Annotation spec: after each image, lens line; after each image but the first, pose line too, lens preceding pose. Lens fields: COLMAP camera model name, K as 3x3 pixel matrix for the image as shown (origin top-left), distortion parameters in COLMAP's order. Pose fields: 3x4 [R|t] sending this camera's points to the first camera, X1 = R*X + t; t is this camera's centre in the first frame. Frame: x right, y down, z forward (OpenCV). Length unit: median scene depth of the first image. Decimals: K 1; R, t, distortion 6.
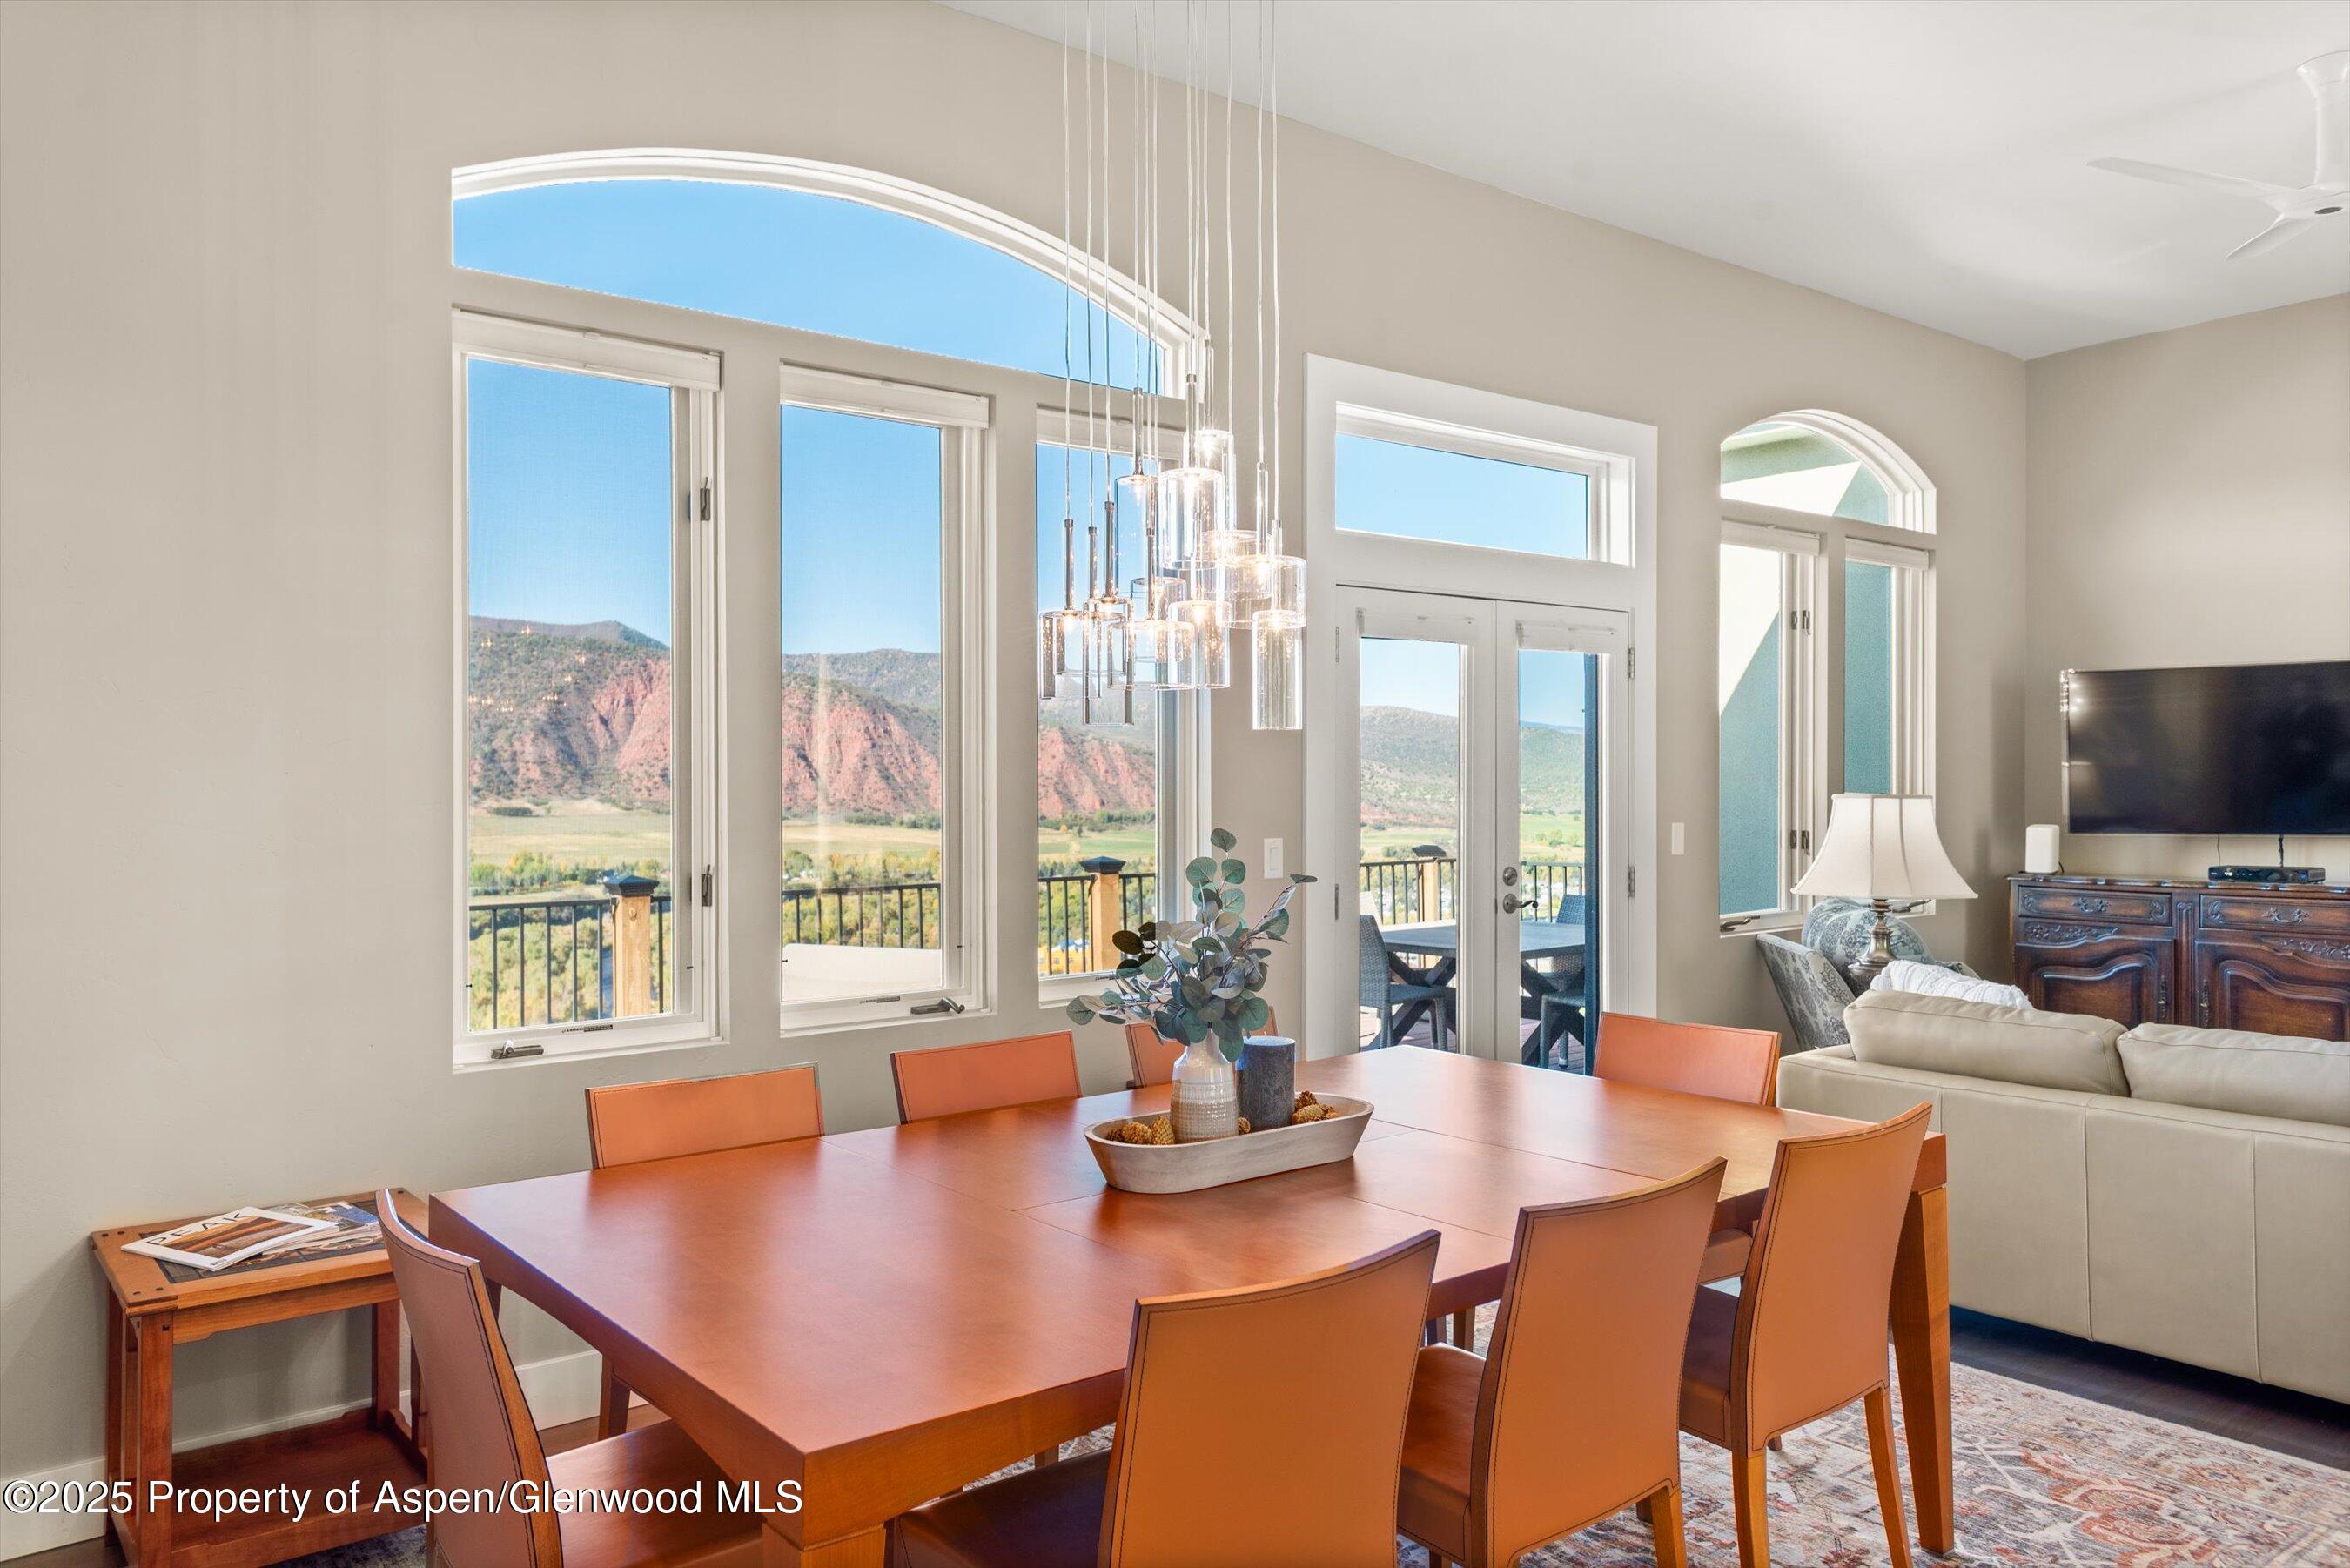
lens RADIAL K [[1830.7, 0, 1175.0], [0, 1830.7, 784.0], [0, 0, 1]] dist [-0.030228, 0.001328]
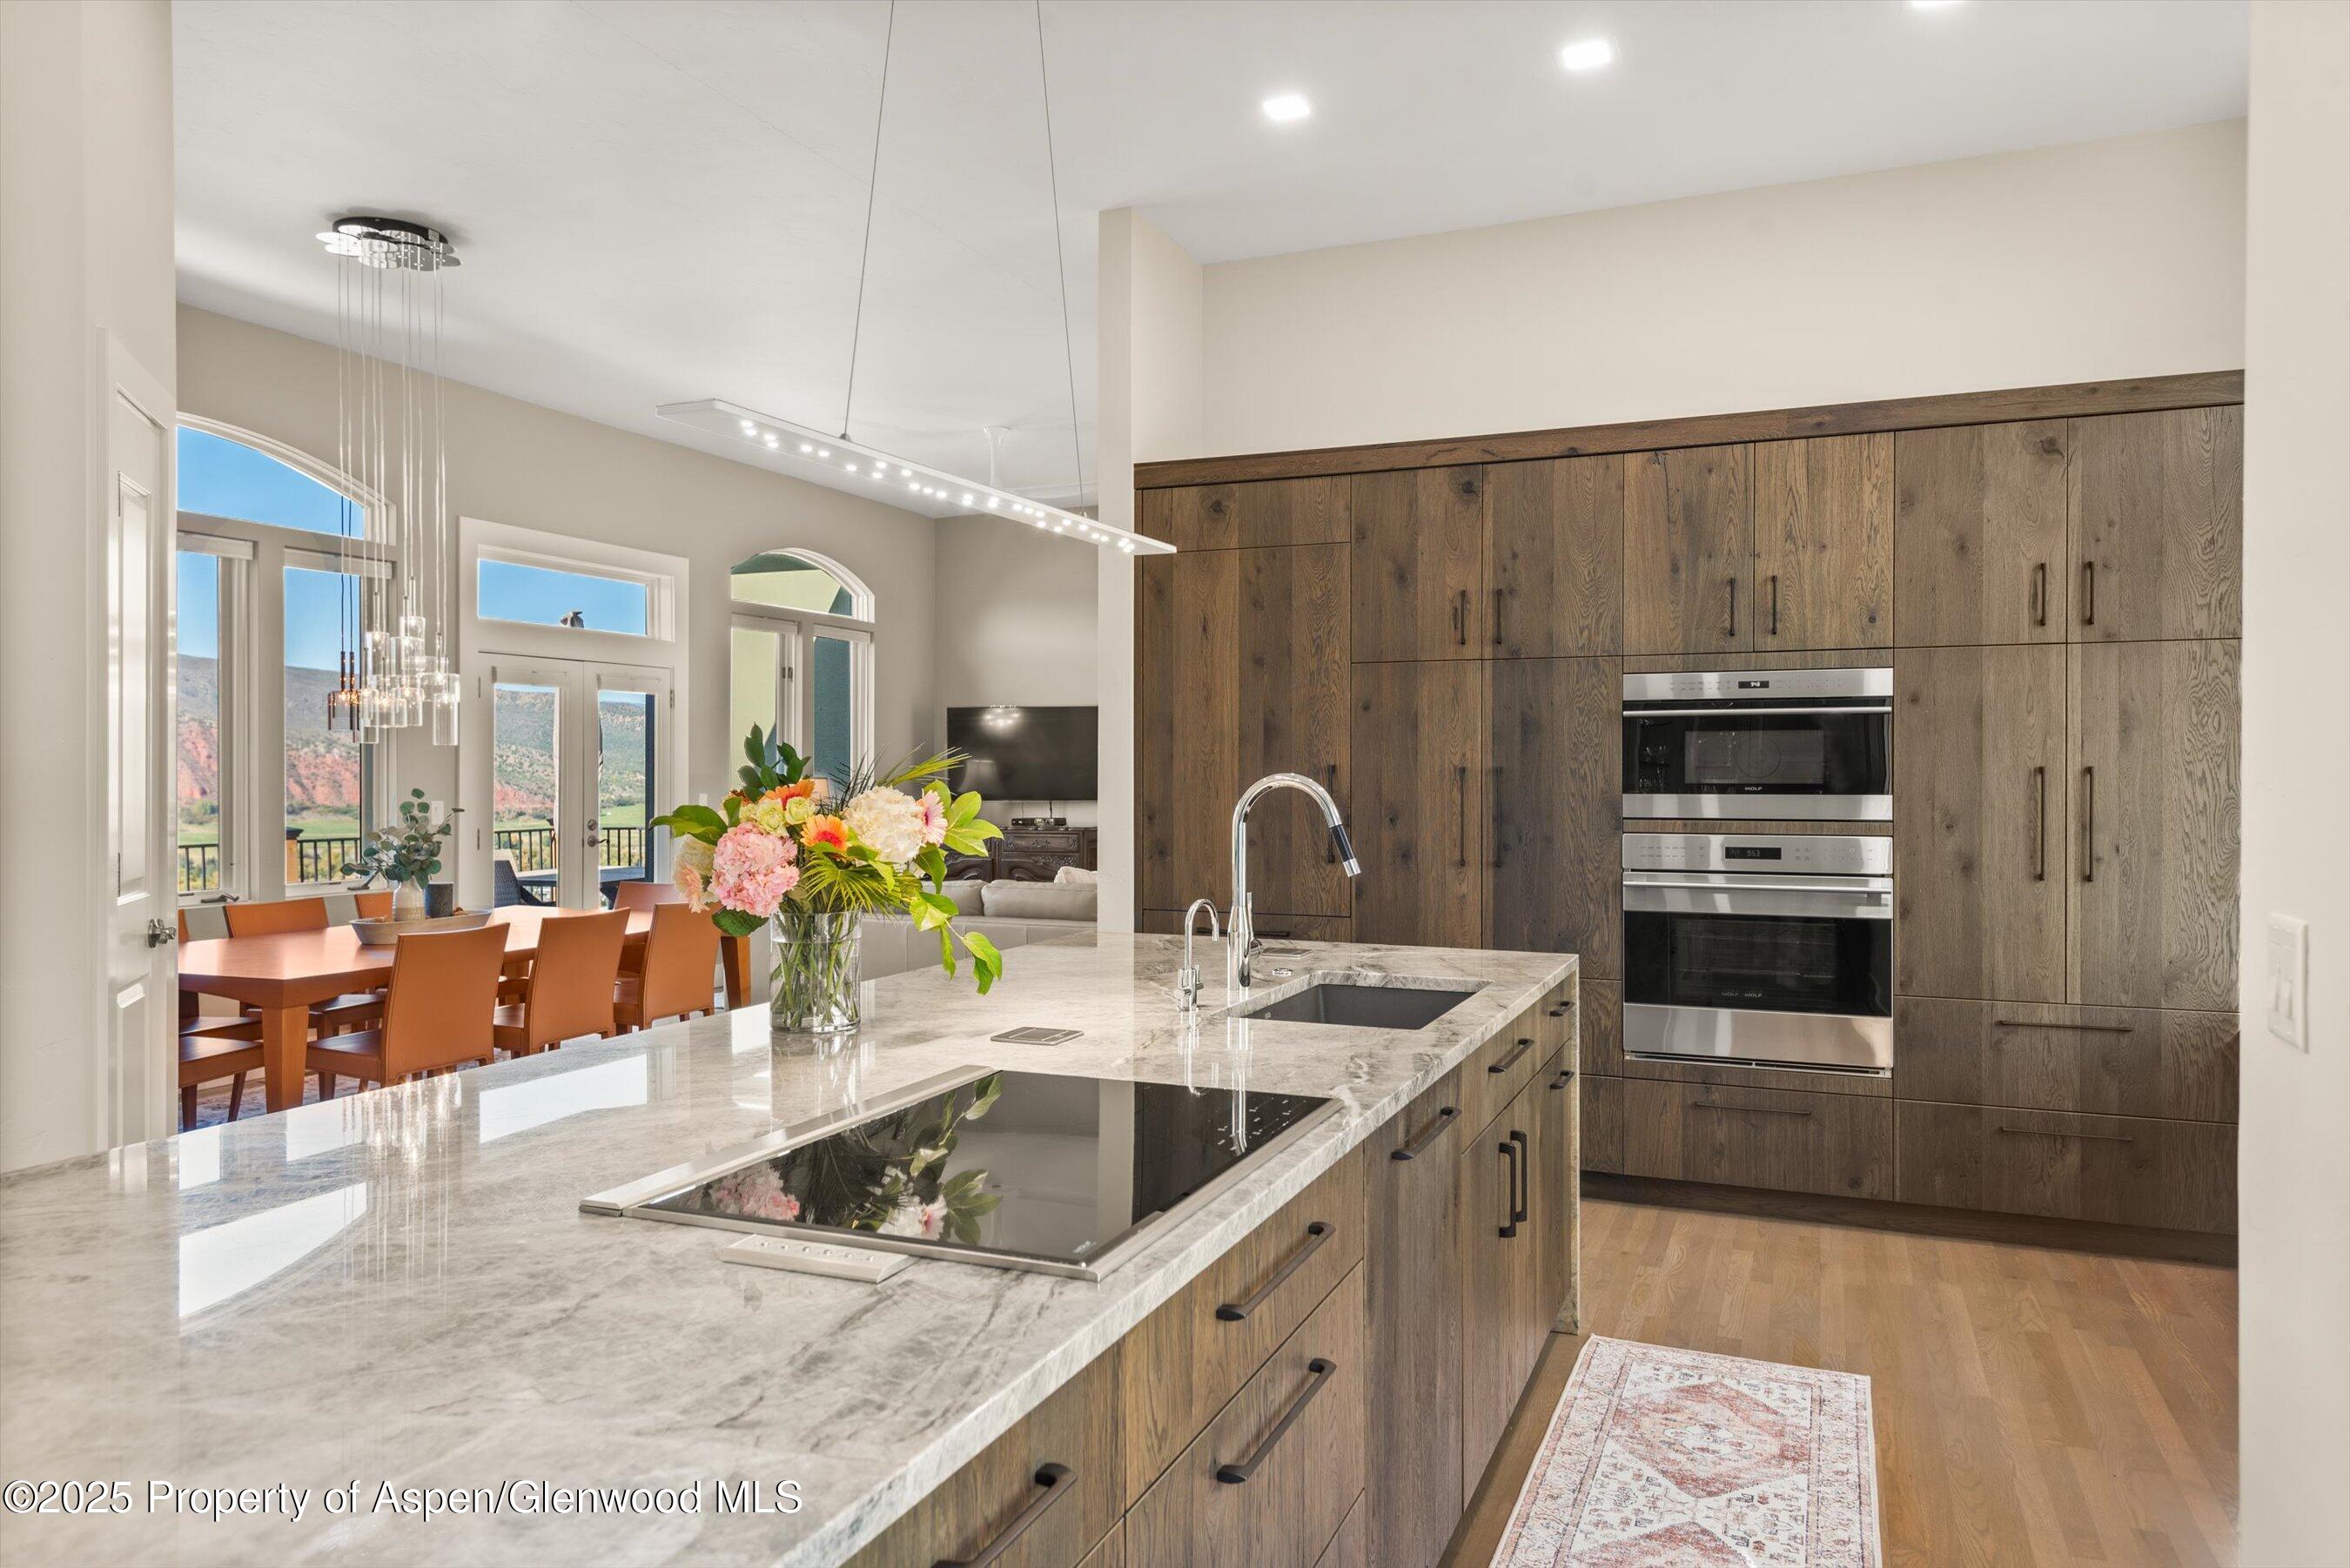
lens RADIAL K [[1613.9, 0, 1175.0], [0, 1613.9, 784.0], [0, 0, 1]] dist [0.049949, -0.000518]
pose [[0.884148, 0.001886, 0.467203, -0.049659], [-0.004971, 0.999973, 0.005369, 0.002231], [-0.467181, -0.007070, 0.884134, -0.677845]]
